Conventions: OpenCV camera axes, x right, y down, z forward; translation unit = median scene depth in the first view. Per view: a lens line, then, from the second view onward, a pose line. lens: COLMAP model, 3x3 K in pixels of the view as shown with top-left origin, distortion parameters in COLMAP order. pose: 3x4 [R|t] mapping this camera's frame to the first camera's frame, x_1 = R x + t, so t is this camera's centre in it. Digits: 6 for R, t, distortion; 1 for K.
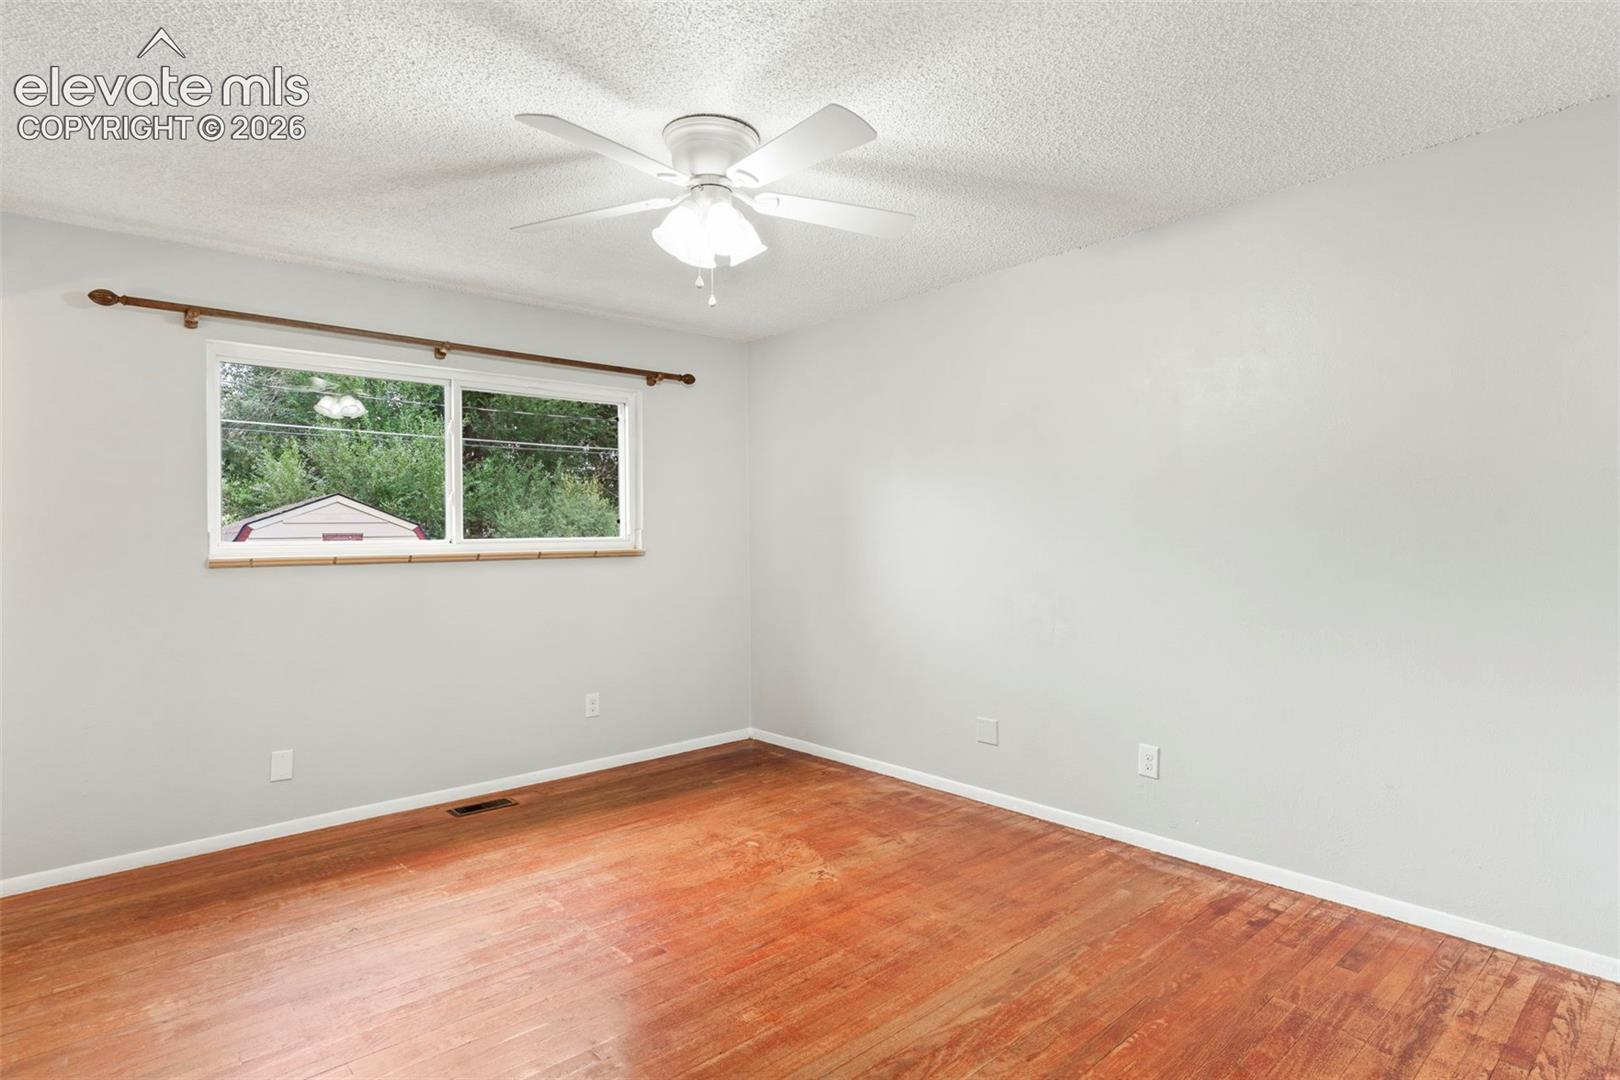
lens RADIAL K [[774.9, 0, 811.7], [0, 774.9, 537.8], [0, 0, 1]] dist [0.005218, 0.000519]
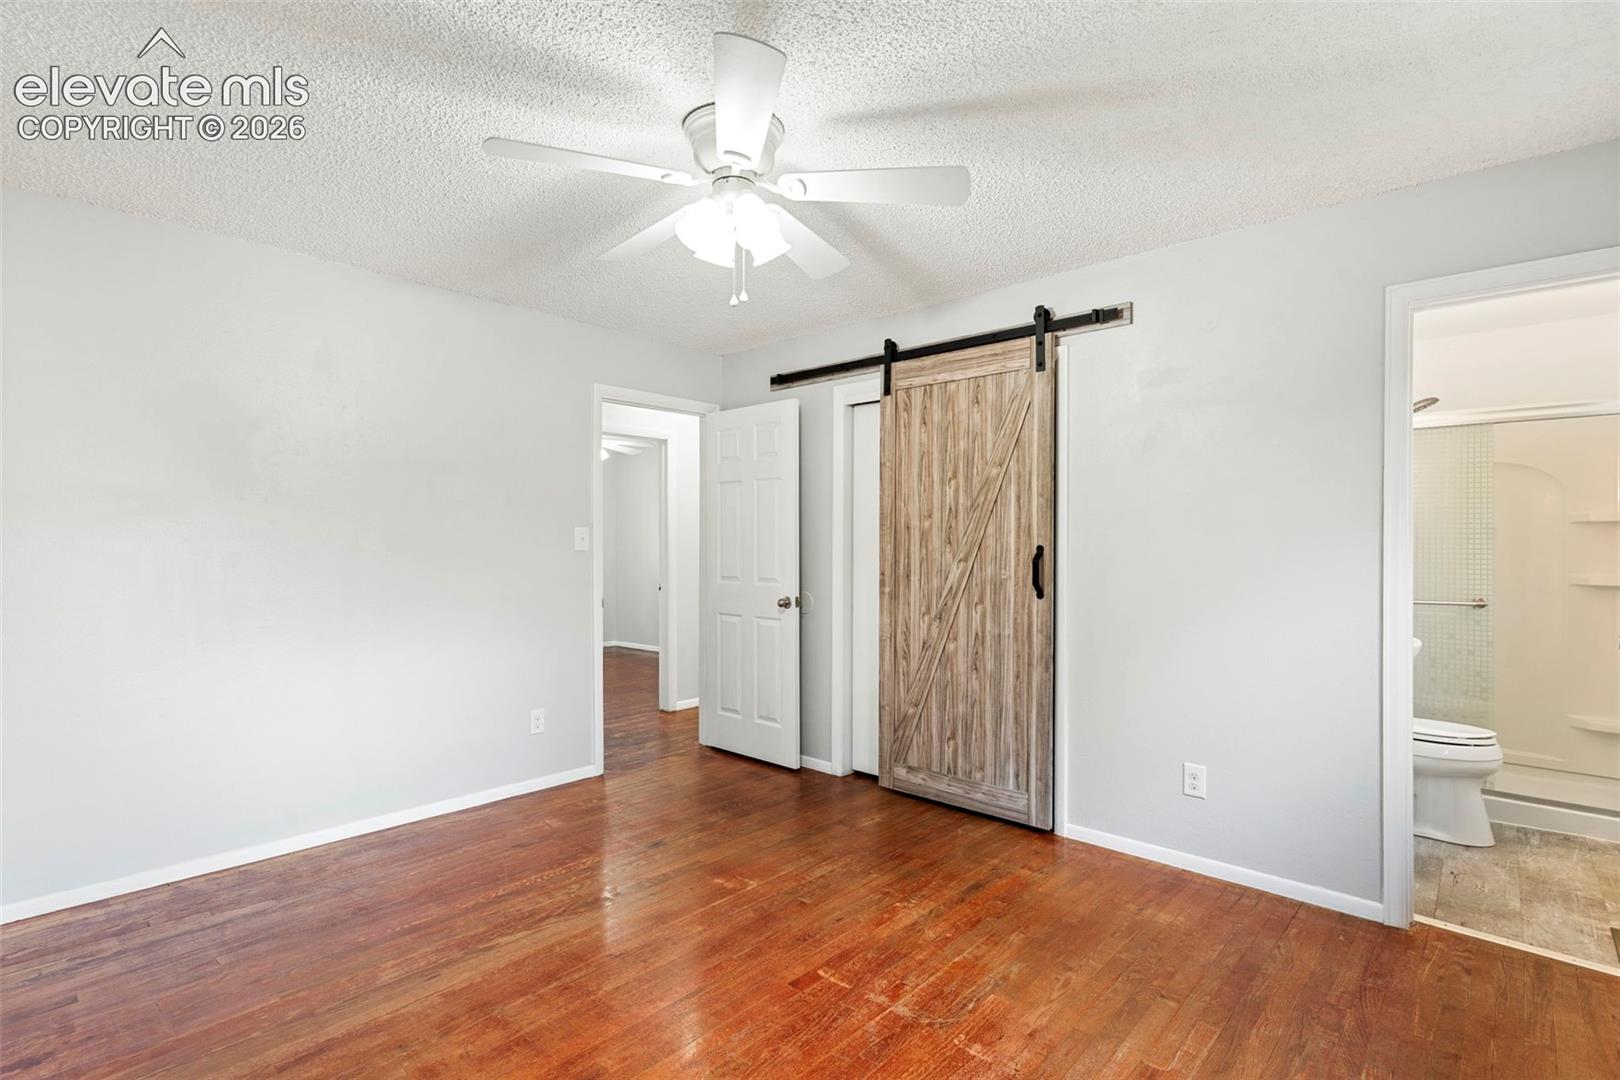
lens RADIAL K [[774.9, 0, 811.7], [0, 774.9, 537.8], [0, 0, 1]] dist [0.005218, 0.000519]
pose [[-0.994709, 0.006962, -0.102499, -0.132626], [0.007332, 0.999968, -0.003230, -0.010226], [0.102473, -0.003965, -0.994728, 2.120774]]
